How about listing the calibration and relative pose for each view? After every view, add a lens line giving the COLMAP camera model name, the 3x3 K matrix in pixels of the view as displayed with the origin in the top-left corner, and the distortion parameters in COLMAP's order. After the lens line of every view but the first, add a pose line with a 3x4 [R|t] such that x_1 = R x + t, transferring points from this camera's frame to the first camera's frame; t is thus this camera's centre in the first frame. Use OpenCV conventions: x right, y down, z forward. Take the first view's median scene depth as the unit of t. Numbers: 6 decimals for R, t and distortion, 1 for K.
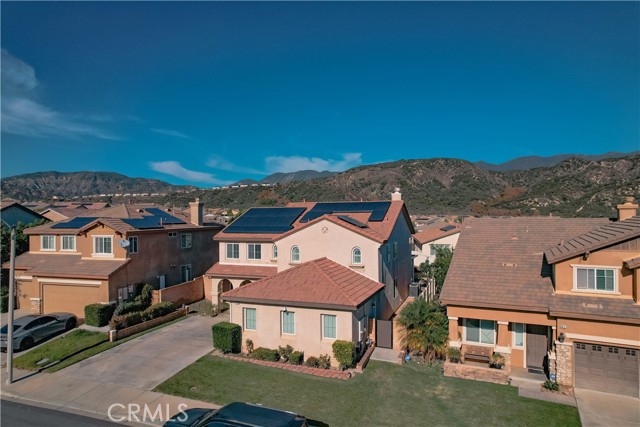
lens RADIAL K [[408.1, 0, 320.7], [0, 408.1, 215.4], [0, 0, 1]] dist [-0.079638, 0.071300]
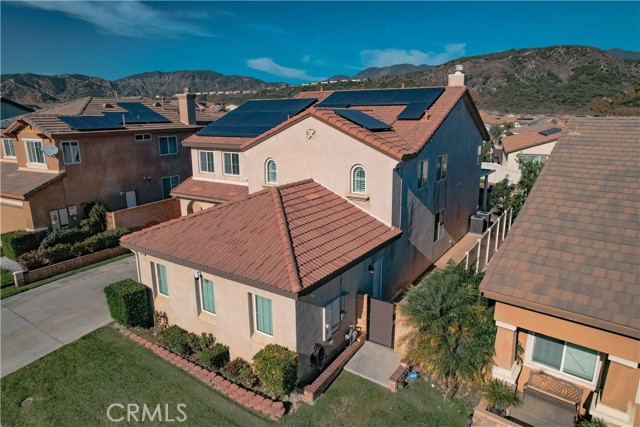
lens RADIAL K [[408.1, 0, 320.7], [0, 408.1, 215.4], [0, 0, 1]] dist [-0.079638, 0.071300]
pose [[0.975015, 0.055360, -0.215131, 0.150802], [-0.001163, 0.969708, 0.244265, 0.005342], [0.222137, -0.237911, 0.945544, 0.382517]]
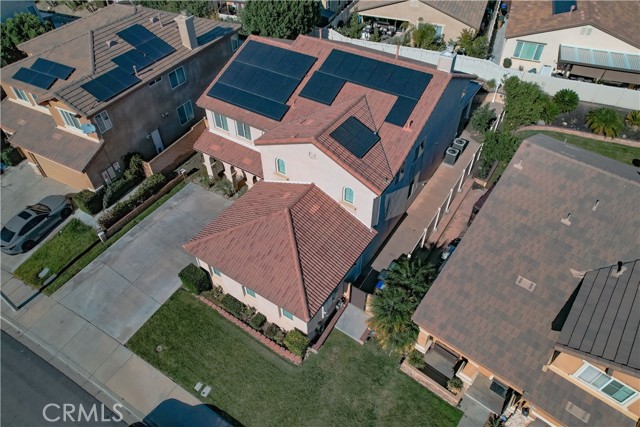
lens RADIAL K [[408.1, 0, 320.7], [0, 408.1, 215.4], [0, 0, 1]] dist [-0.079638, 0.071300]
pose [[0.976152, 0.154038, -0.152971, 0.148573], [-0.000479, 0.706171, 0.708041, -0.394594], [0.217089, -0.691083, 0.689403, 0.381374]]
